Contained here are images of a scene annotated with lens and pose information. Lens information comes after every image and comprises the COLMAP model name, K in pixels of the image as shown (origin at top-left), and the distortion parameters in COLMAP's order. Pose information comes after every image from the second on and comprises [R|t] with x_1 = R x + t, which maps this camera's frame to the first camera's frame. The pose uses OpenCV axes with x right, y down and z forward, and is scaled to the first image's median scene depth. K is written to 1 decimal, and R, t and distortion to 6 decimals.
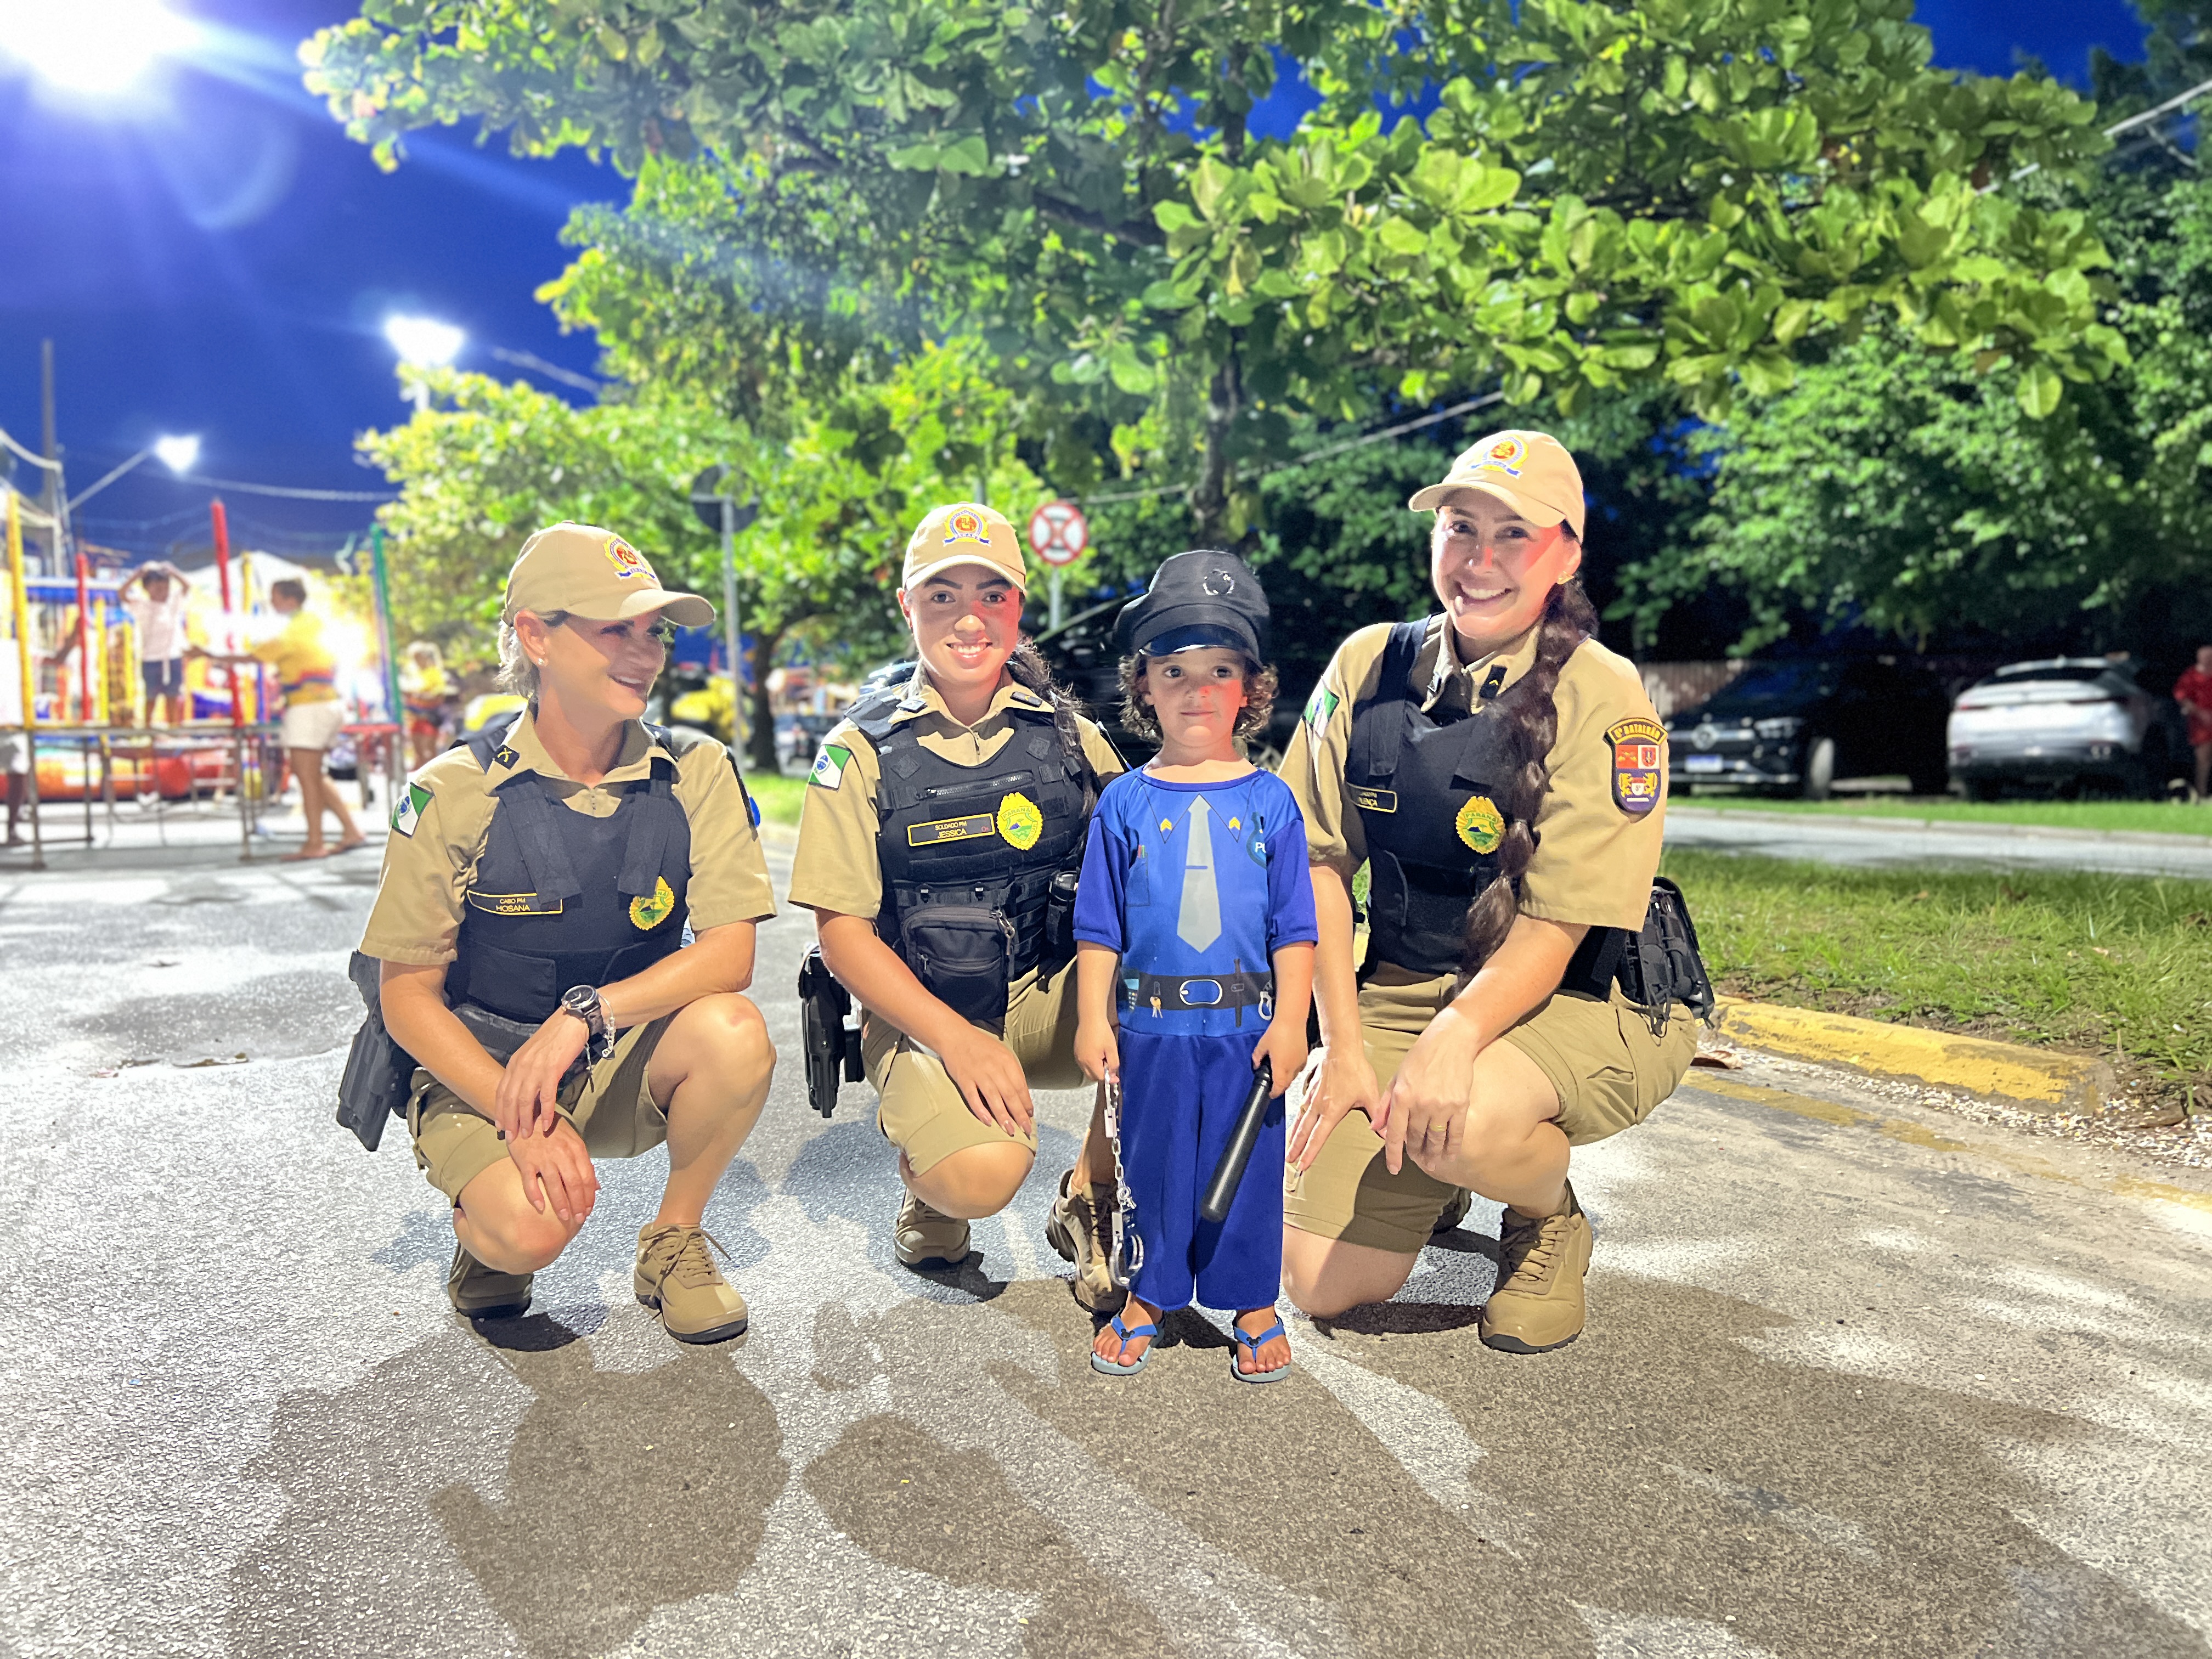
lens RADIAL K [[1684.8, 0, 1107.5], [0, 1684.8, 830.1], [0, 0, 1]] dist [0.029023, -0.010061]
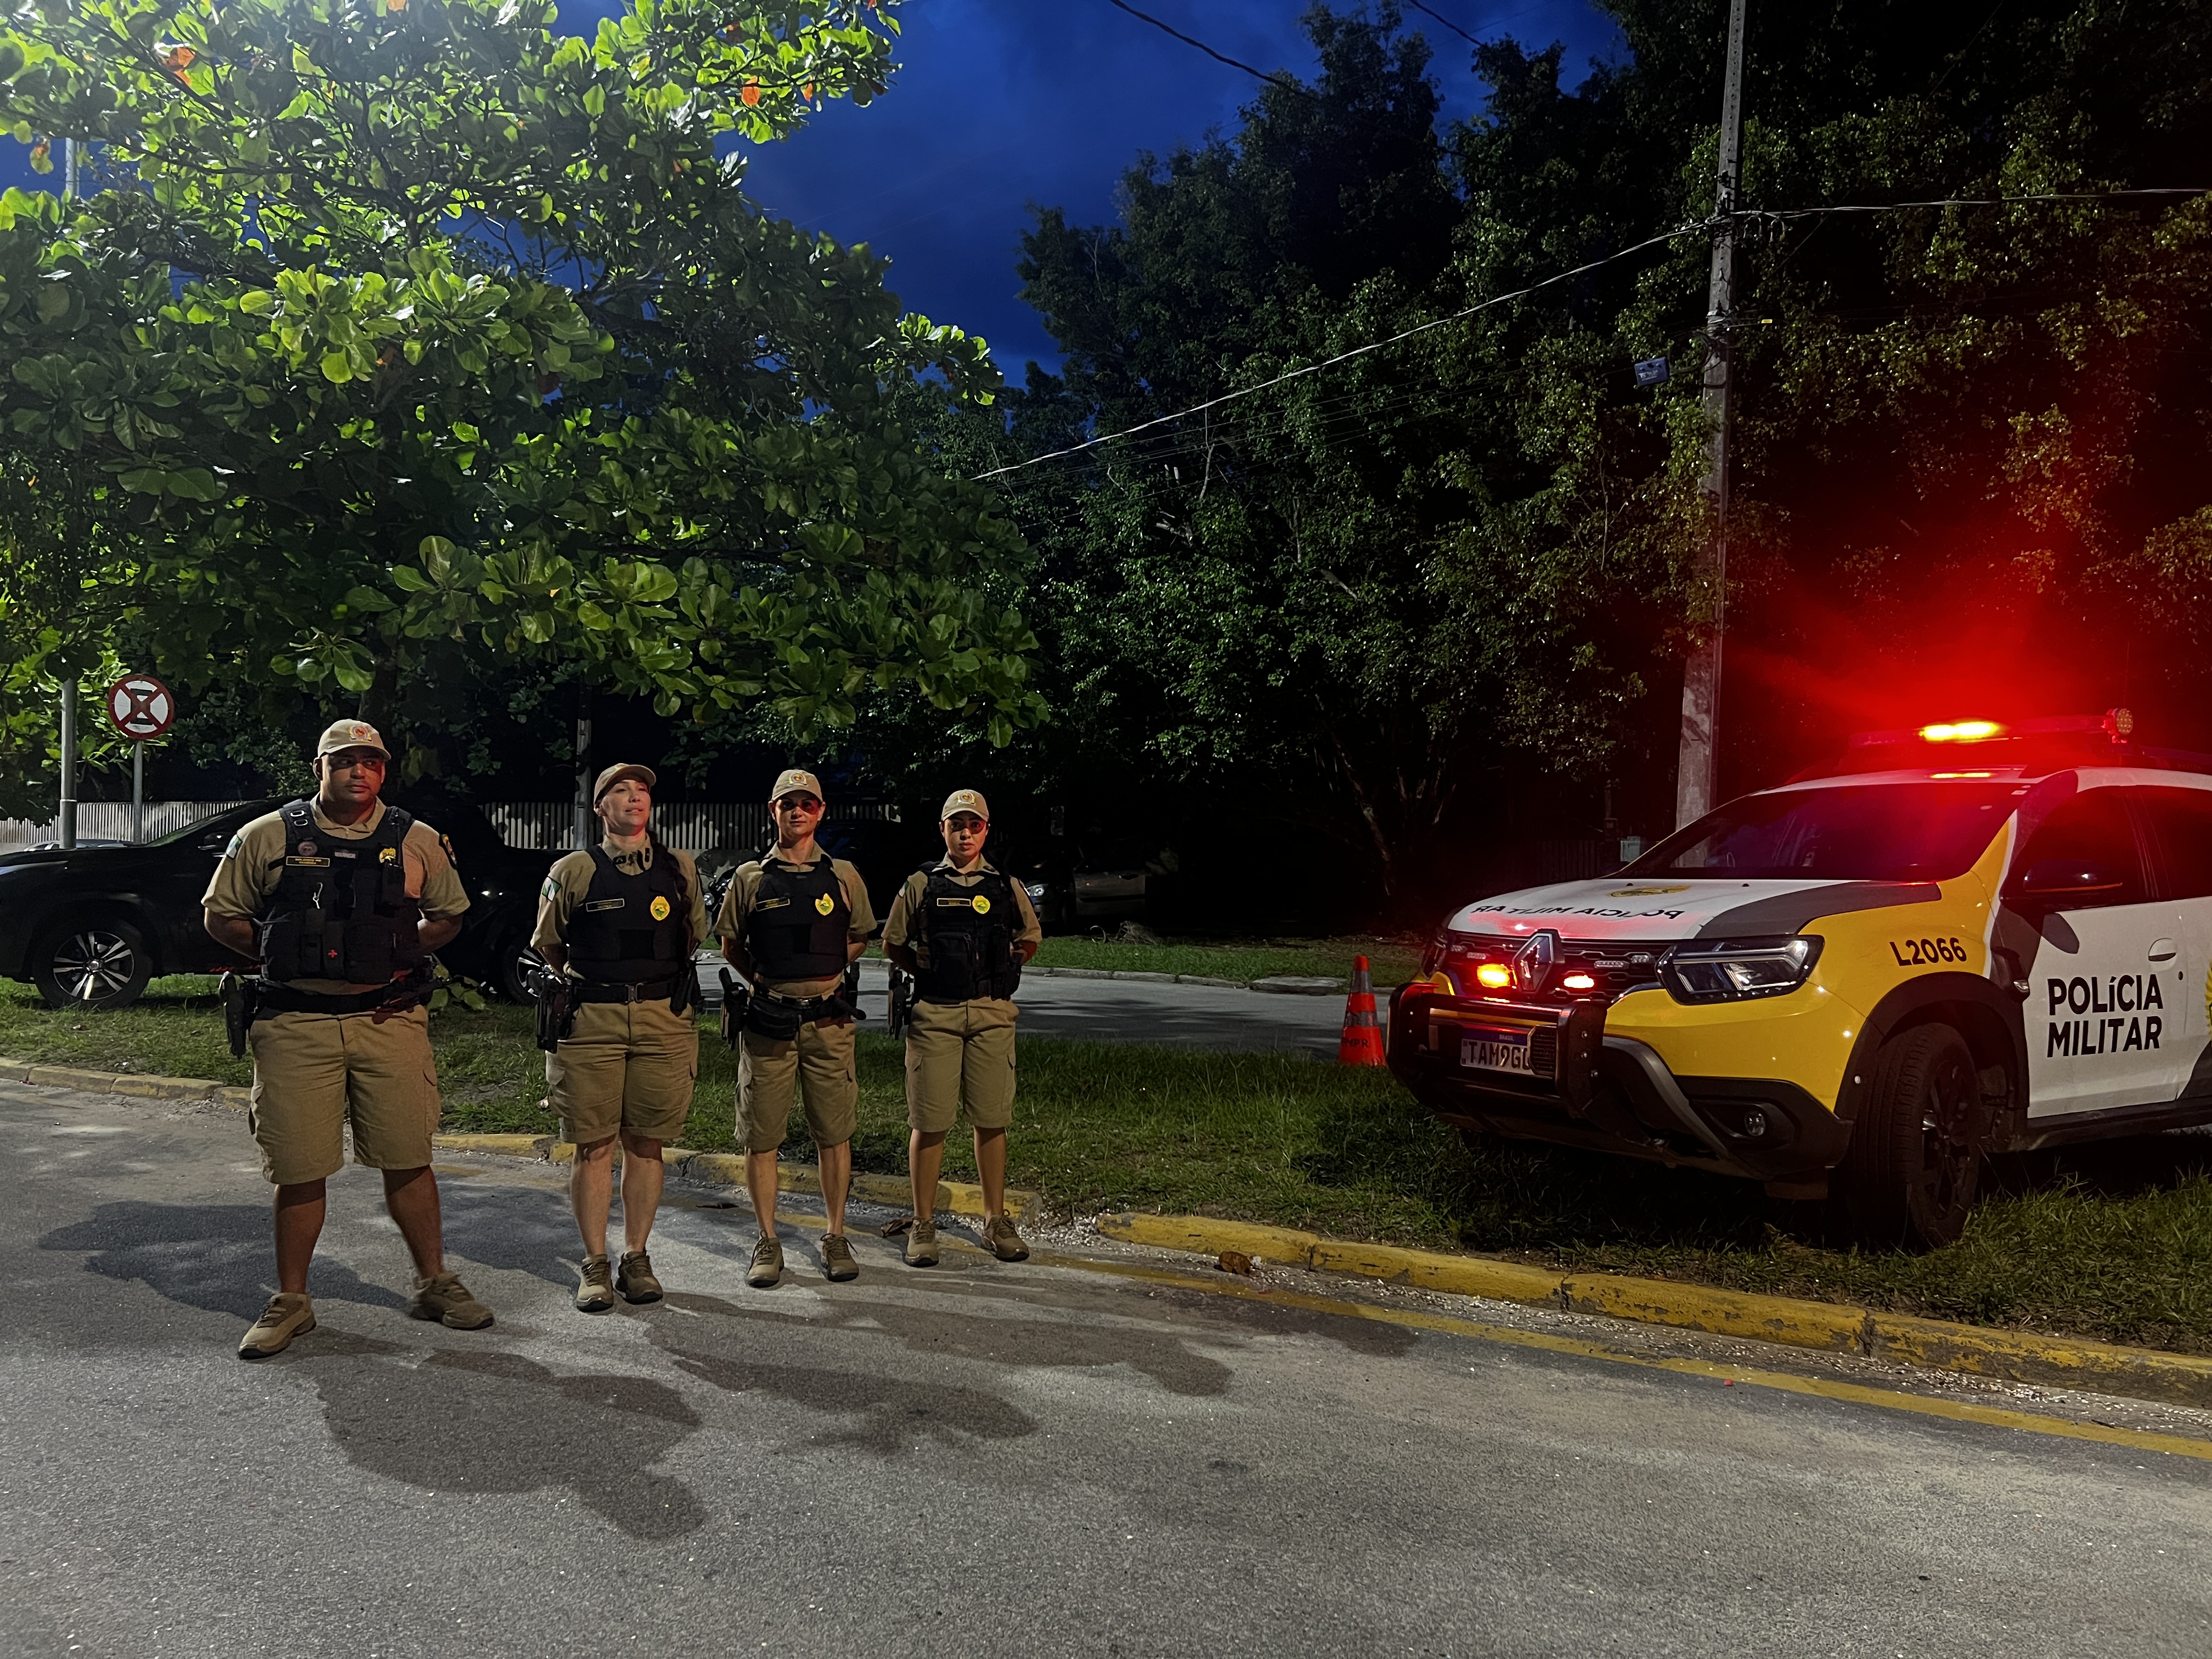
lens RADIAL K [[1684.8, 0, 1106.5], [0, 1684.8, 832.5], [0, 0, 1]] dist [0.029023, -0.010061]
pose [[0.847180, 0.002544, 0.531299, -0.177645], [0.027086, 0.998481, -0.047970, -0.084747], [-0.530614, 0.055030, 0.845825, -0.330234]]
